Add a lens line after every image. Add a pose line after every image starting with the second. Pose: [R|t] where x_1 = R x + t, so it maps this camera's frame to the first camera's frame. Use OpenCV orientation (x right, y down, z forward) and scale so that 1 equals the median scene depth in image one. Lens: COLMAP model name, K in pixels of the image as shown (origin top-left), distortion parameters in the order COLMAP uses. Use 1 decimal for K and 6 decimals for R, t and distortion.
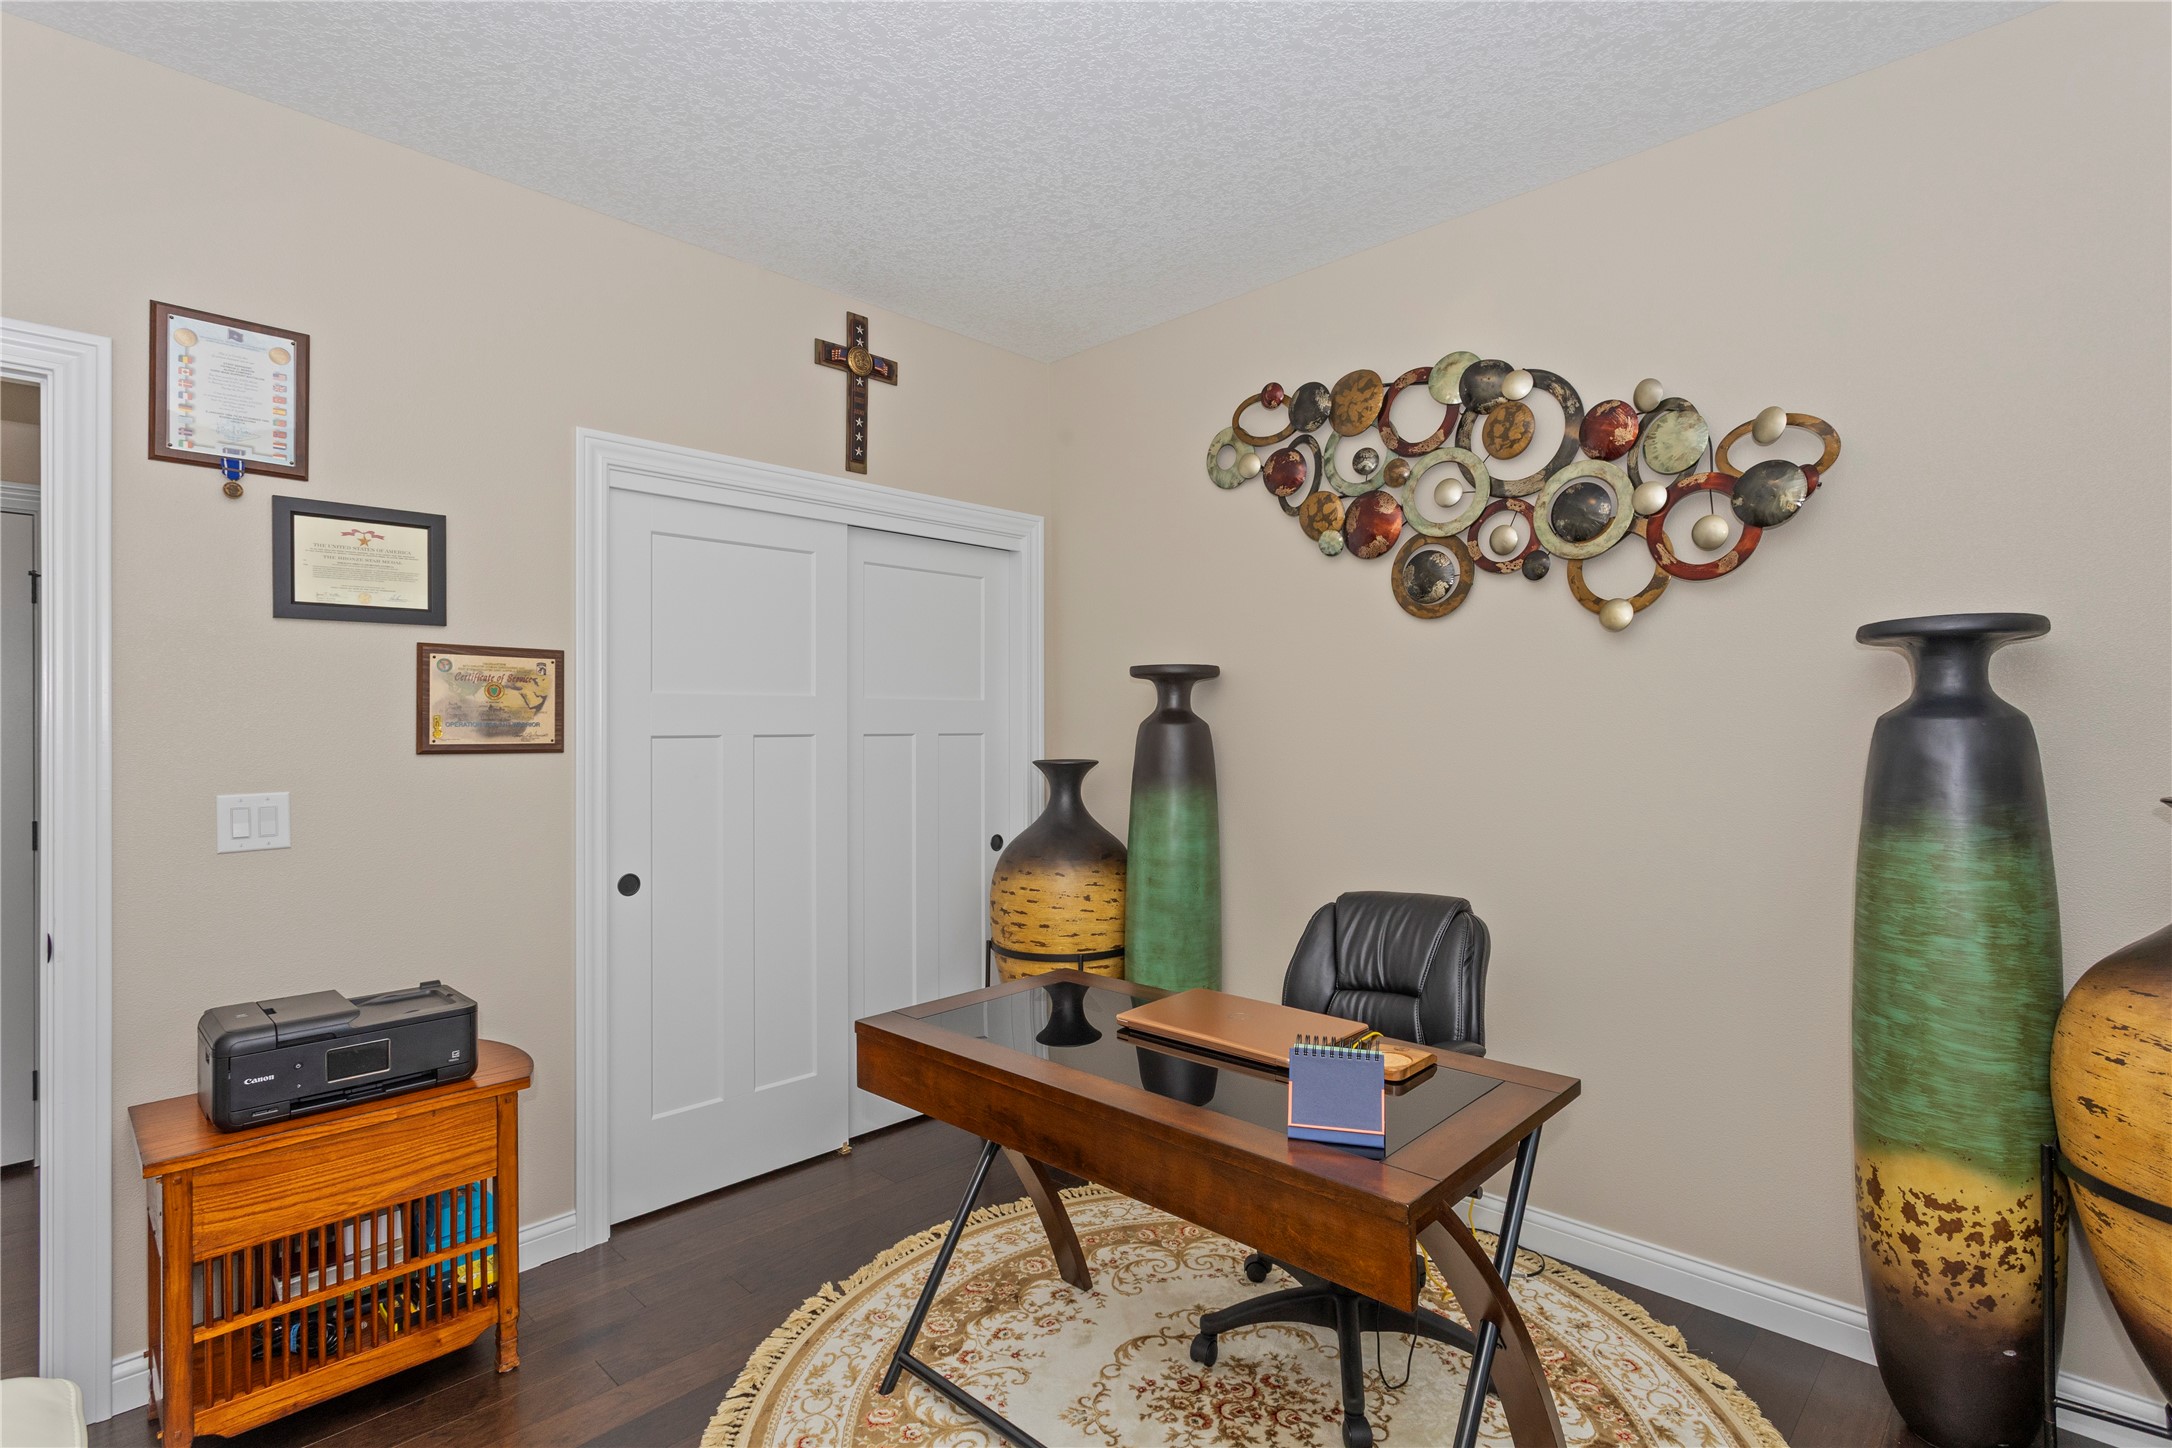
lens RADIAL K [[1035.7, 0, 1094.4], [0, 1035.7, 723.5], [0, 0, 1]] dist [0.001261, 0.000382]
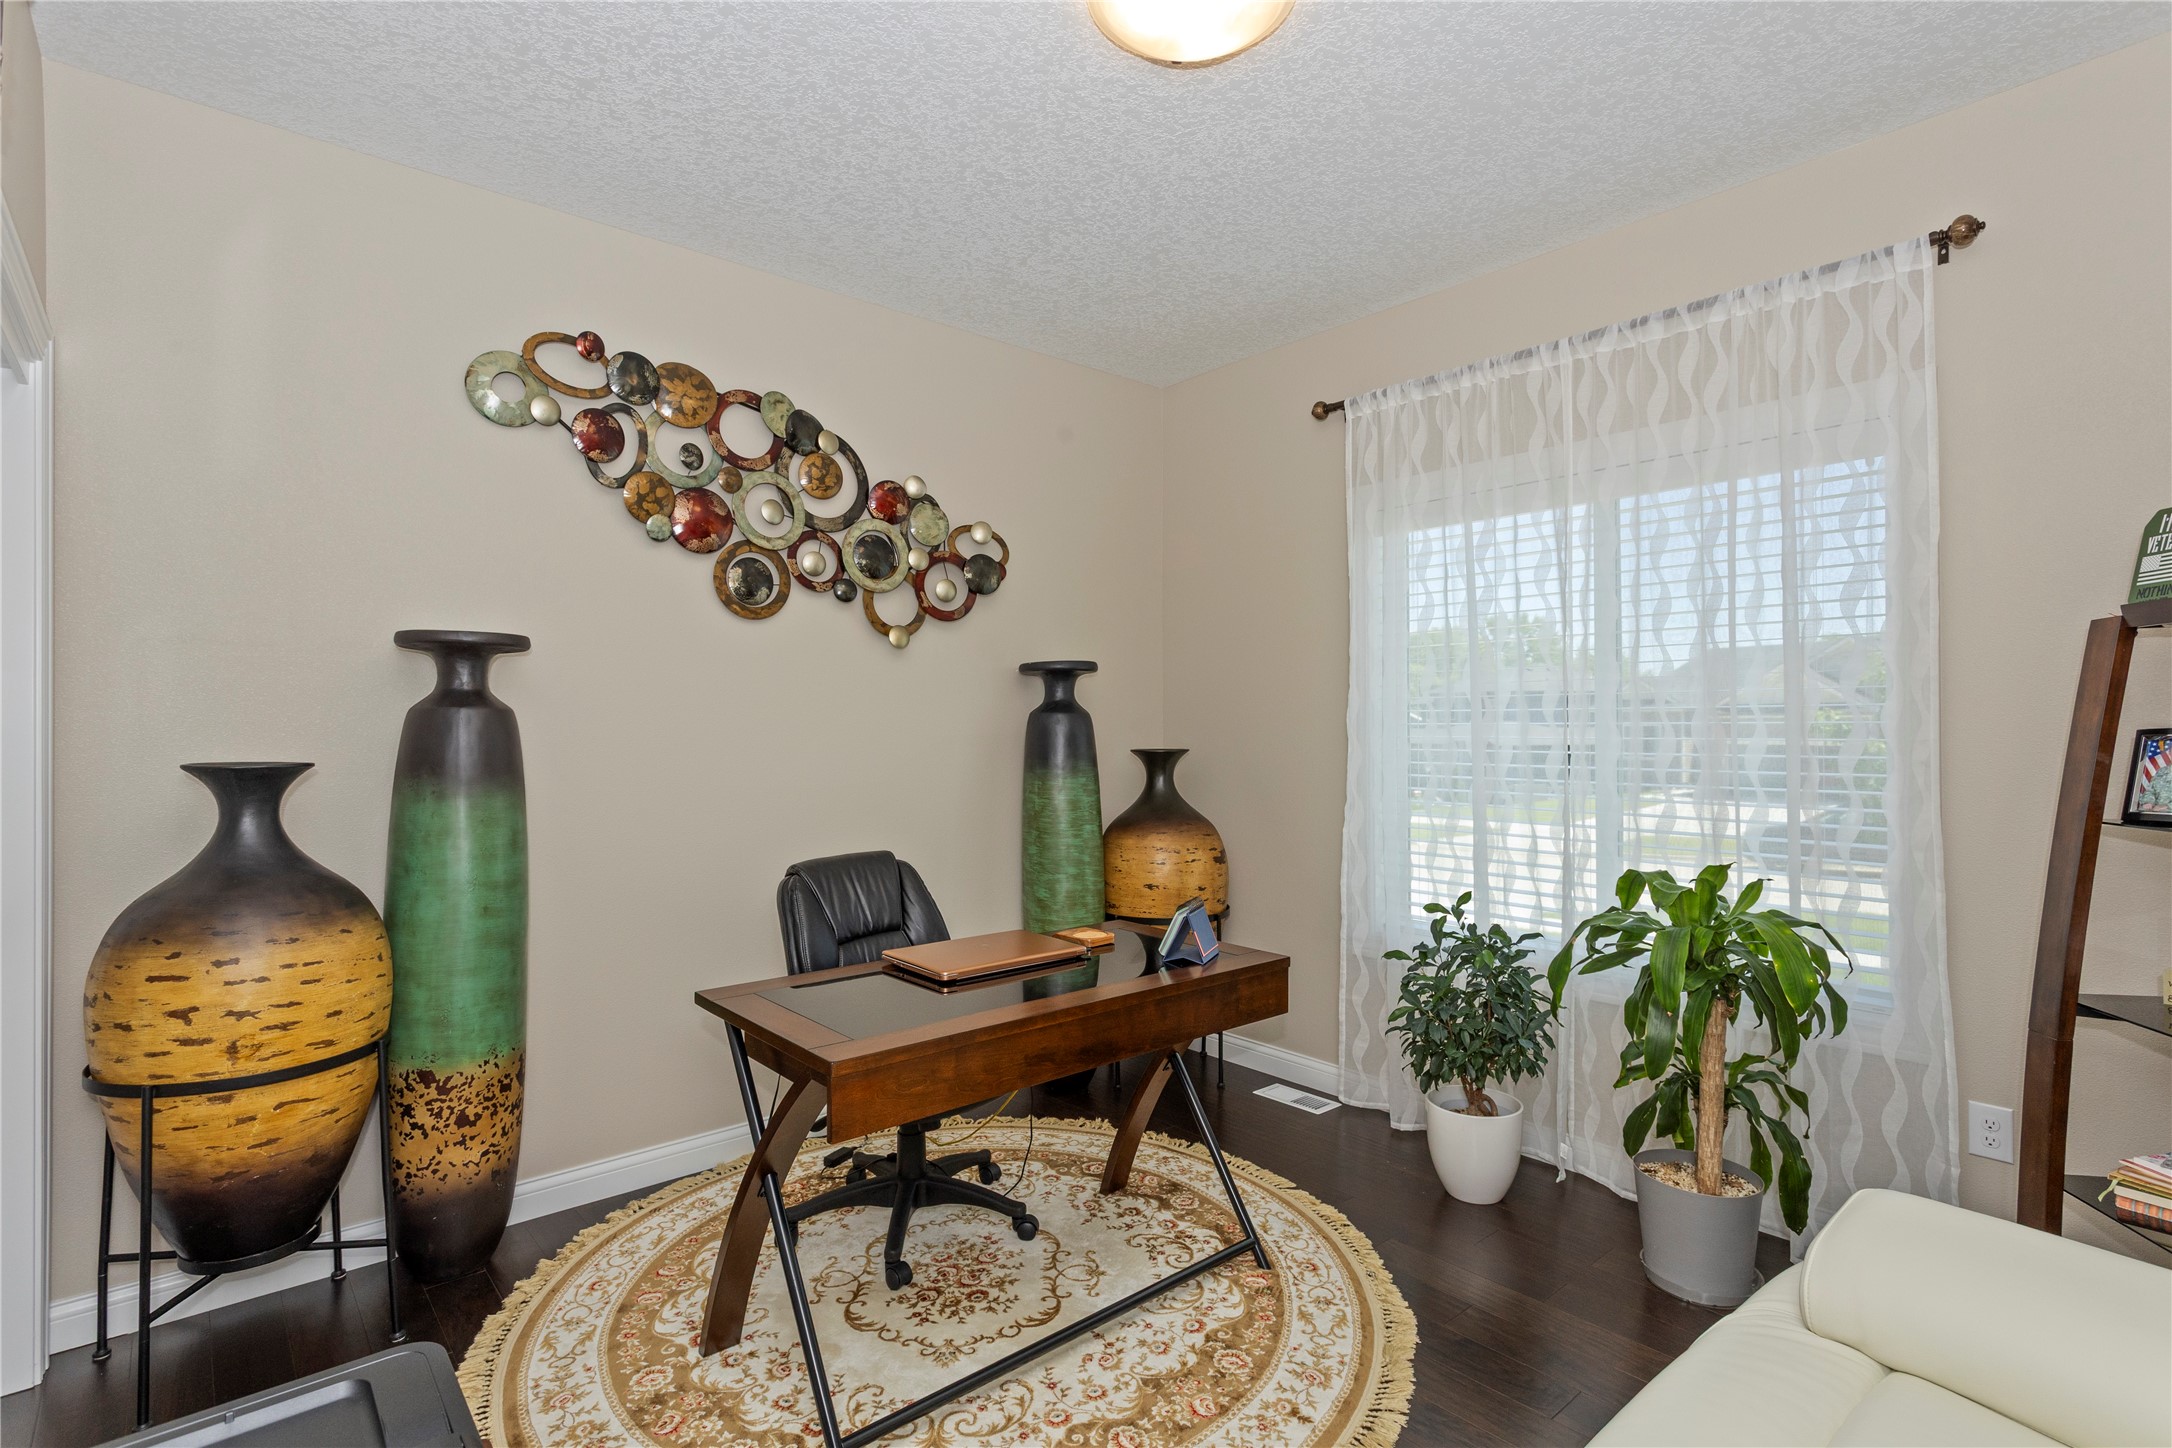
lens RADIAL K [[1035.7, 0, 1094.4], [0, 1035.7, 723.5], [0, 0, 1]] dist [0.001261, 0.000382]
pose [[0.088055, 0.001823, 0.996114, -0.764909], [-0.005606, 0.999983, -0.001334, 0.011145], [-0.996100, -0.005467, 0.088064, 0.539084]]
